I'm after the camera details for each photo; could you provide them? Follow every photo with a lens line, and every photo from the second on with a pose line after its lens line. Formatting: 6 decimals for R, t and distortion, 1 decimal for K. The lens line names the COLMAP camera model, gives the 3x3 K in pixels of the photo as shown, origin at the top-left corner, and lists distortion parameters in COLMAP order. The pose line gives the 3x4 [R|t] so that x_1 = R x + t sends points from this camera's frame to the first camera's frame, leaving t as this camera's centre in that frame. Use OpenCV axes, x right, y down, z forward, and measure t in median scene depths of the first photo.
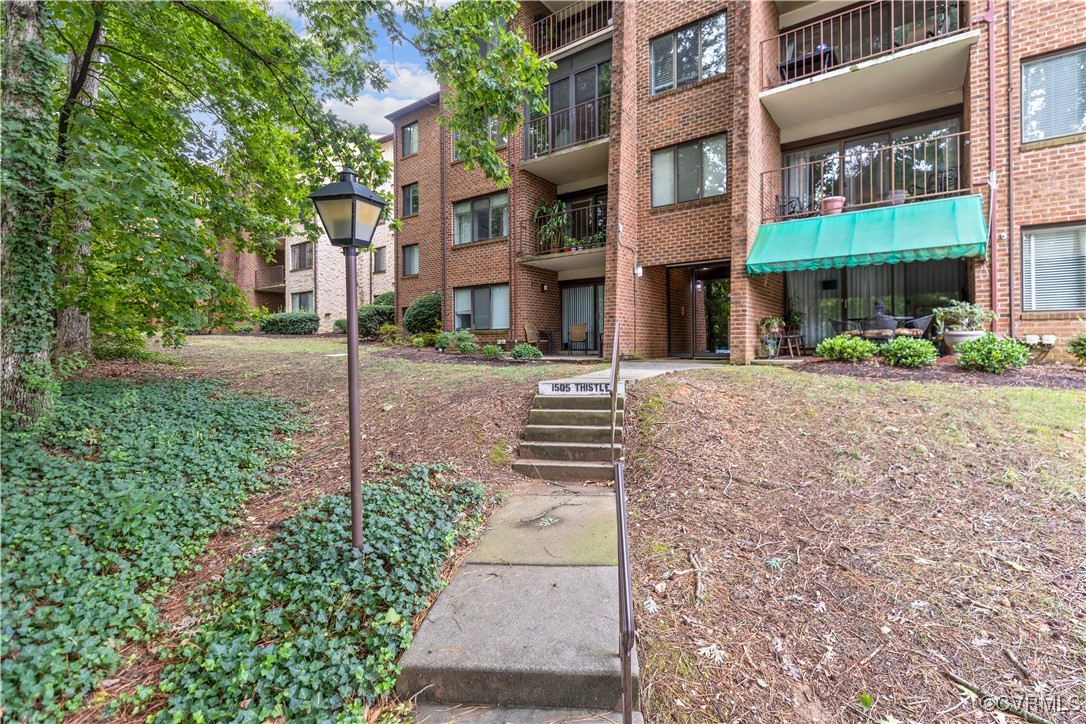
lens RADIAL K [[486.3, 0, 542.9], [0, 486.3, 354.3], [0, 0, 1]] dist [0.005661, -0.000272]
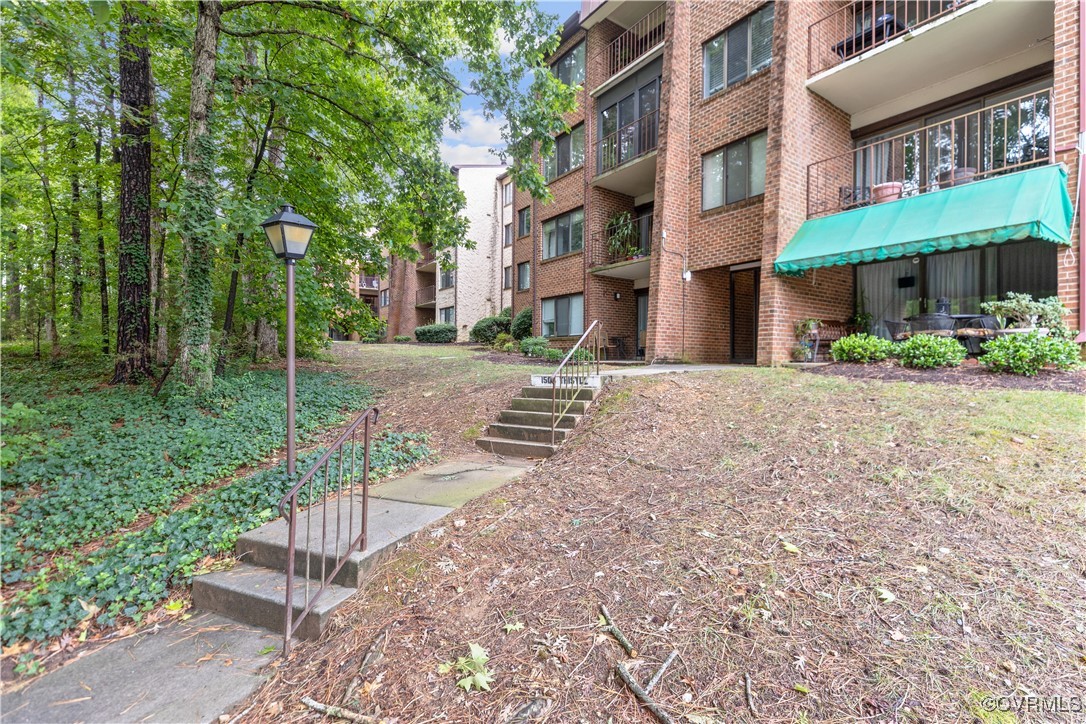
lens RADIAL K [[486.3, 0, 586.0], [0, 486.3, 370.7], [0, 0, 1]] dist [0.005661, -0.000272]
pose [[0.950273, 0.019333, -0.310816, 0.364554], [-0.020268, 0.999795, 0.000223, 0.035057], [0.310757, 0.006088, 0.950470, -0.026912]]
